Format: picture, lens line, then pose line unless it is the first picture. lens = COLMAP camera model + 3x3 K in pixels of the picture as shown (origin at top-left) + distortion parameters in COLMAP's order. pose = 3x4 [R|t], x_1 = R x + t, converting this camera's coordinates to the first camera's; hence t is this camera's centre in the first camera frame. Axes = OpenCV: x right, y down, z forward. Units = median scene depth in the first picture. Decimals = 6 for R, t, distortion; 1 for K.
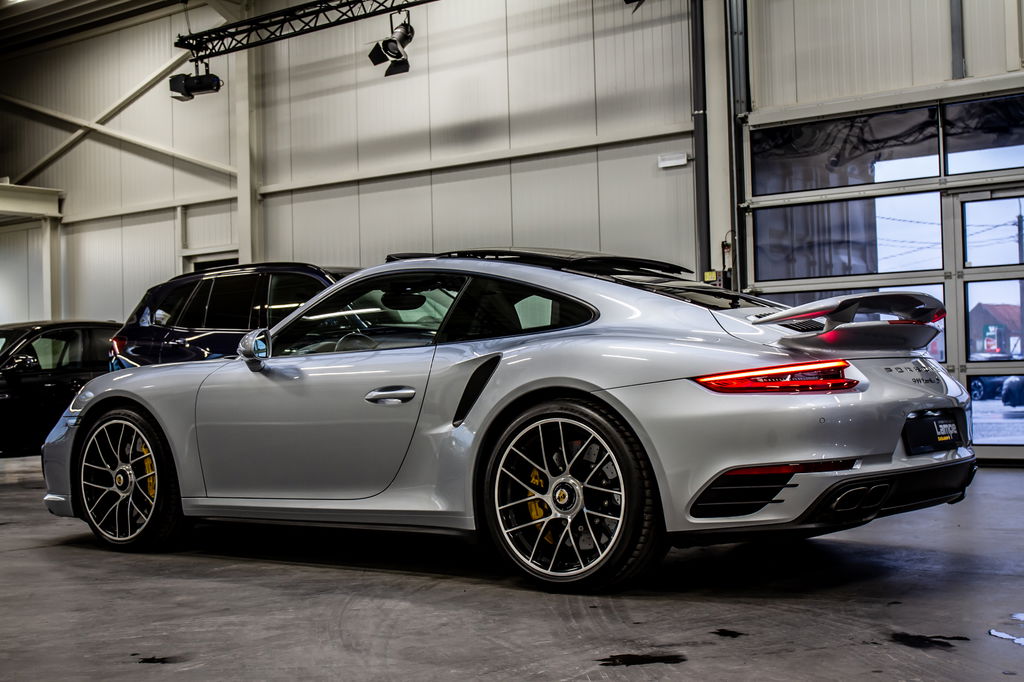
lens RADIAL K [[1431.4, 0, 512.0], [0, 1431.4, 341.0], [0, 0, 1]] dist [-0.028654, 0.015030]
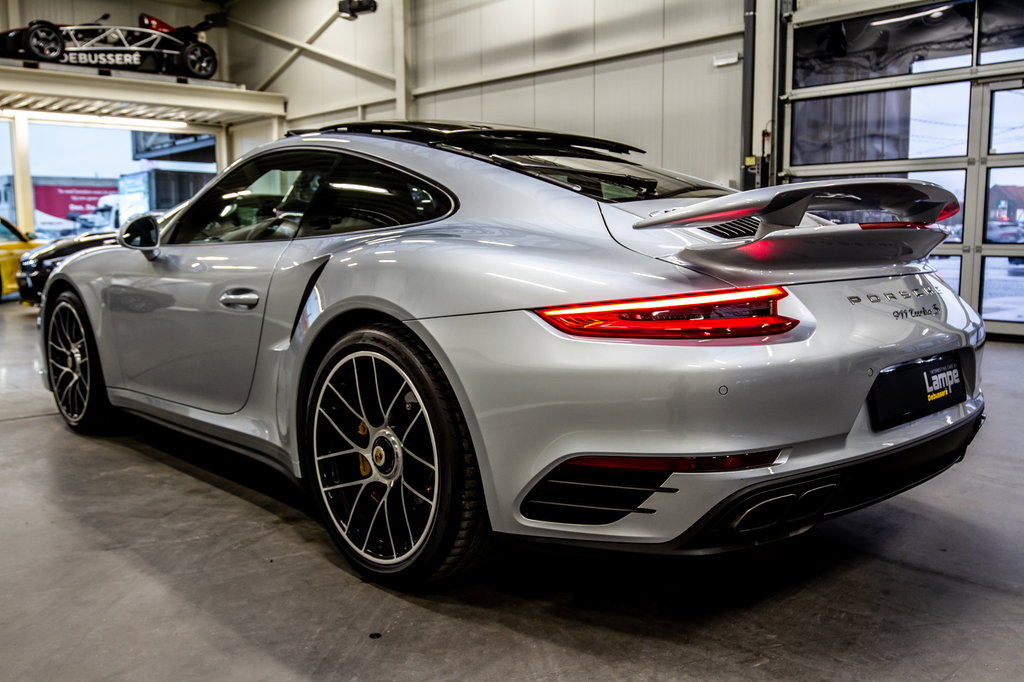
lens RADIAL K [[902.3, 0, 512.0], [0, 902.3, 341.0], [0, 0, 1]] dist [-0.003766, -0.012289]
pose [[0.985480, 0.039153, -0.165216, 0.073331], [-0.013988, 0.988463, 0.150814, -0.008824], [0.169214, -0.146313, 0.974658, 0.233945]]
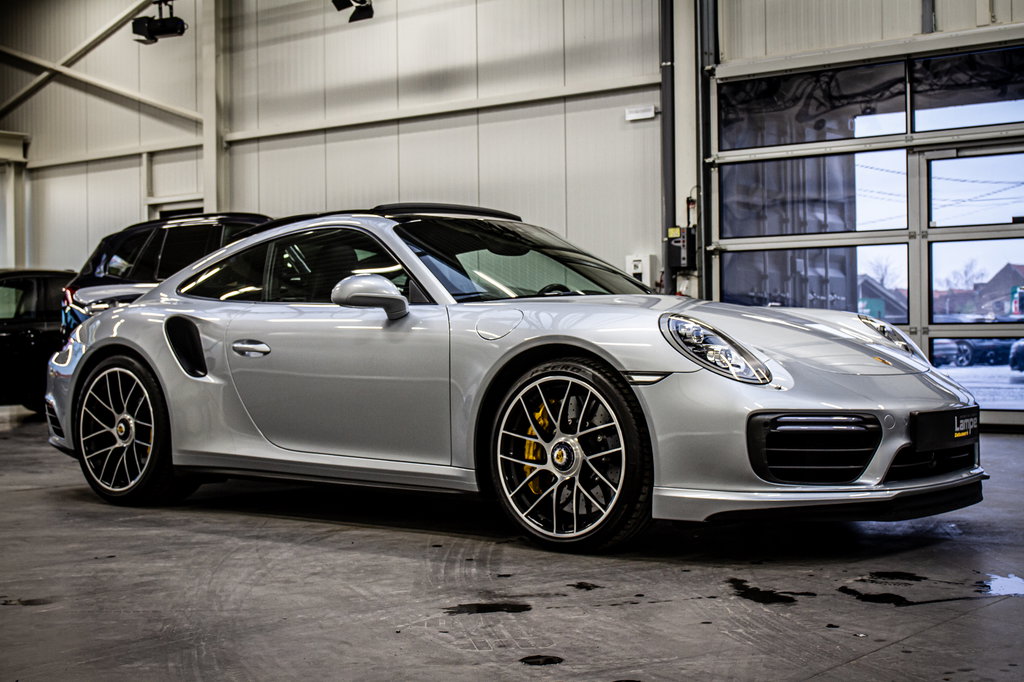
lens RADIAL K [[1491.8, 0, 512.0], [0, 1491.8, 341.0], [0, 0, 1]] dist [-0.021605, 0.036580]
pose [[0.999876, 0.013955, -0.007254, 0.035351], [-0.013727, 0.999439, 0.030560, -0.000892], [0.007676, -0.030456, 0.999507, -0.021122]]
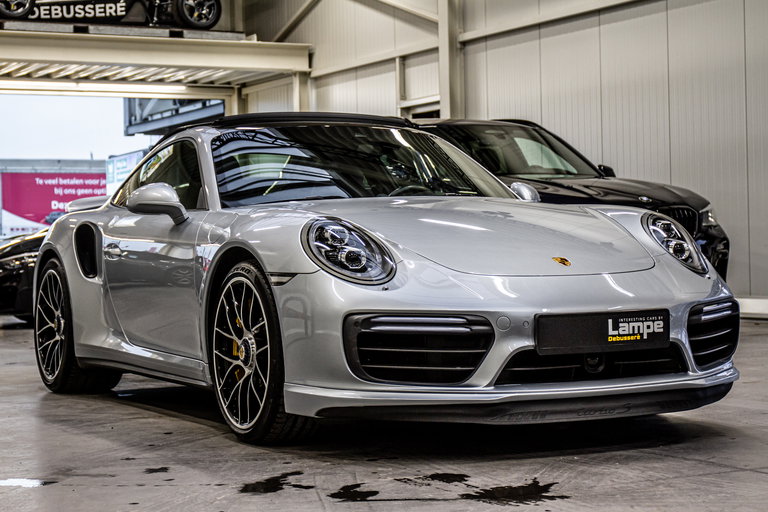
lens RADIAL K [[1588.2, 0, 384.0], [0, 1588.2, 256.0], [0, 0, 1]] dist [0.048251, 0.173243]
pose [[0.912887, 0.009098, -0.408112, 0.282256], [0.008974, 0.999063, 0.042346, -0.004558], [0.408114, -0.042319, 0.911949, -0.018443]]
